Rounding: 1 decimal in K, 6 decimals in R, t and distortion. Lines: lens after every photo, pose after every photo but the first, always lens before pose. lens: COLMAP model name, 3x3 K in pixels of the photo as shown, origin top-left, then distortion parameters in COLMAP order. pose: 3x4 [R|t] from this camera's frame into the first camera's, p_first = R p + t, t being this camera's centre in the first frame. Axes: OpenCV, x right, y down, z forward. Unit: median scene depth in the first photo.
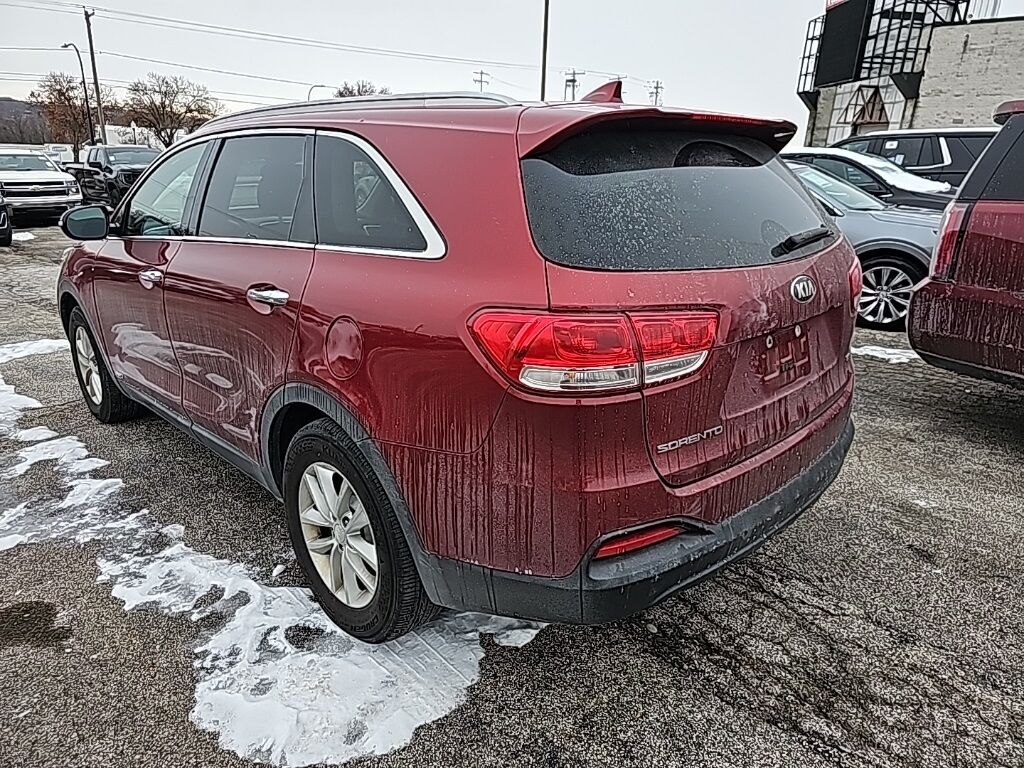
lens RADIAL K [[668.4, 0, 513.5], [0, 668.4, 349.8], [0, 0, 1]] dist [0.082312, -0.071944]
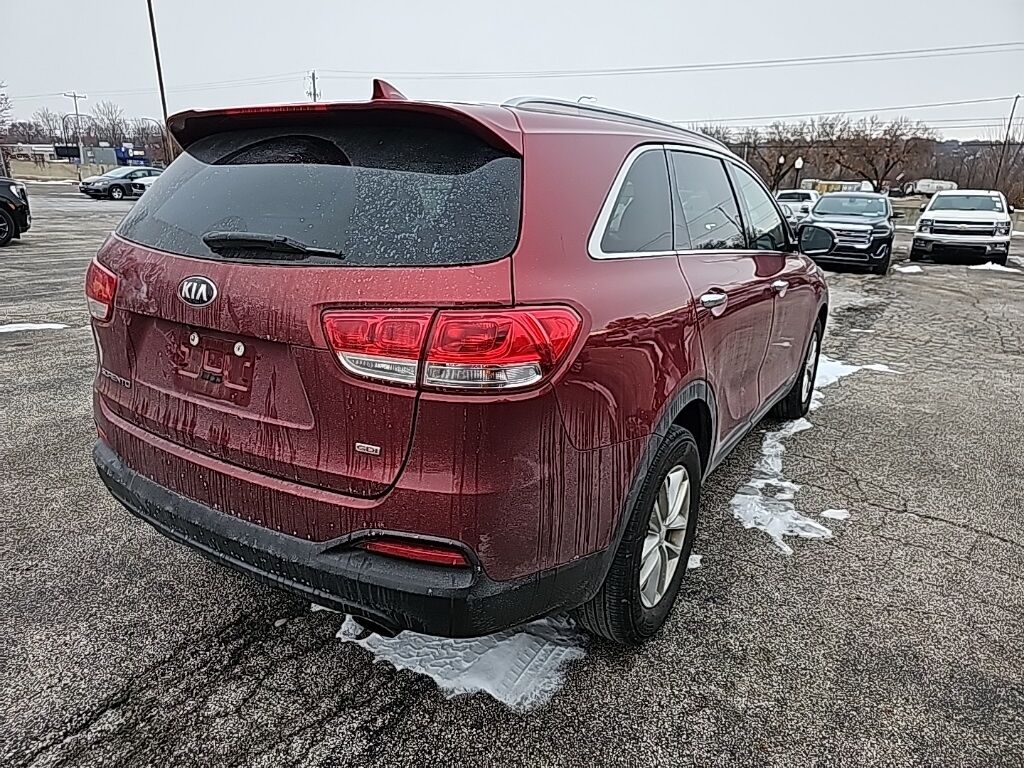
lens RADIAL K [[668.4, 0, 513.5], [0, 668.4, 349.8], [0, 0, 1]] dist [0.082312, -0.071944]
pose [[0.231602, 0.231111, -0.944960, 1.181156], [-0.289729, 0.943676, 0.159787, -0.238786], [0.928664, 0.236776, 0.285517, 0.972084]]
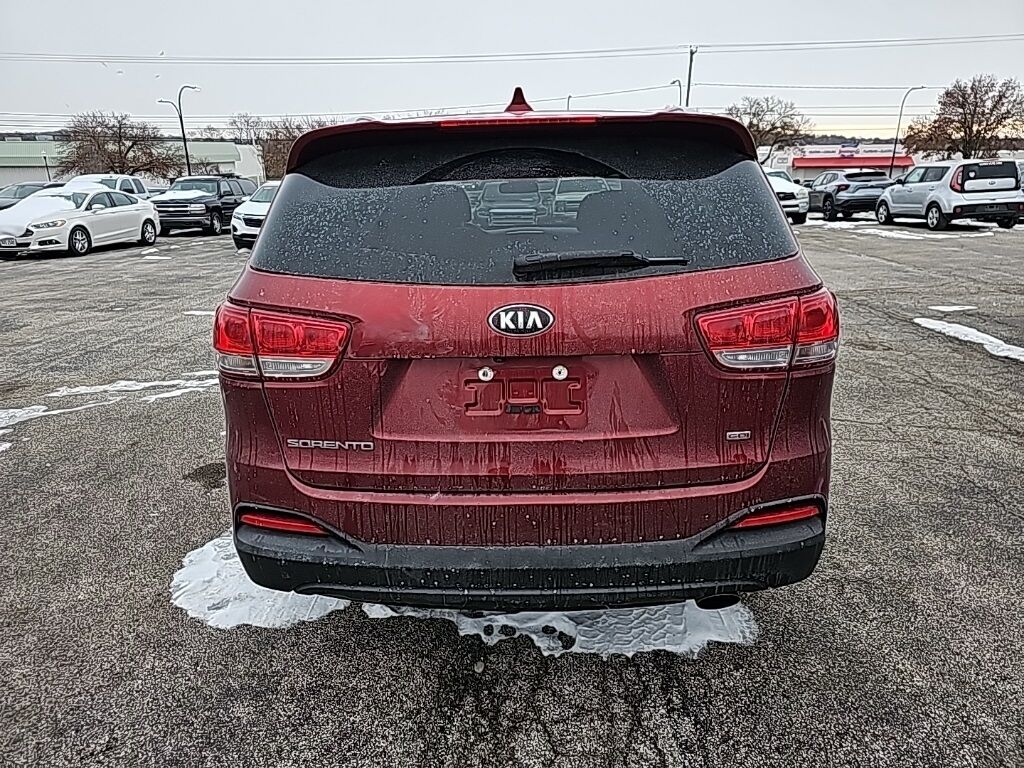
lens RADIAL K [[668.4, 0, 513.5], [0, 668.4, 349.8], [0, 0, 1]] dist [0.082312, -0.071944]
pose [[0.698914, 0.153750, -0.698484, 0.852115], [-0.167094, 0.984695, 0.049554, -0.078310], [0.695413, 0.082078, 0.713908, 0.337943]]
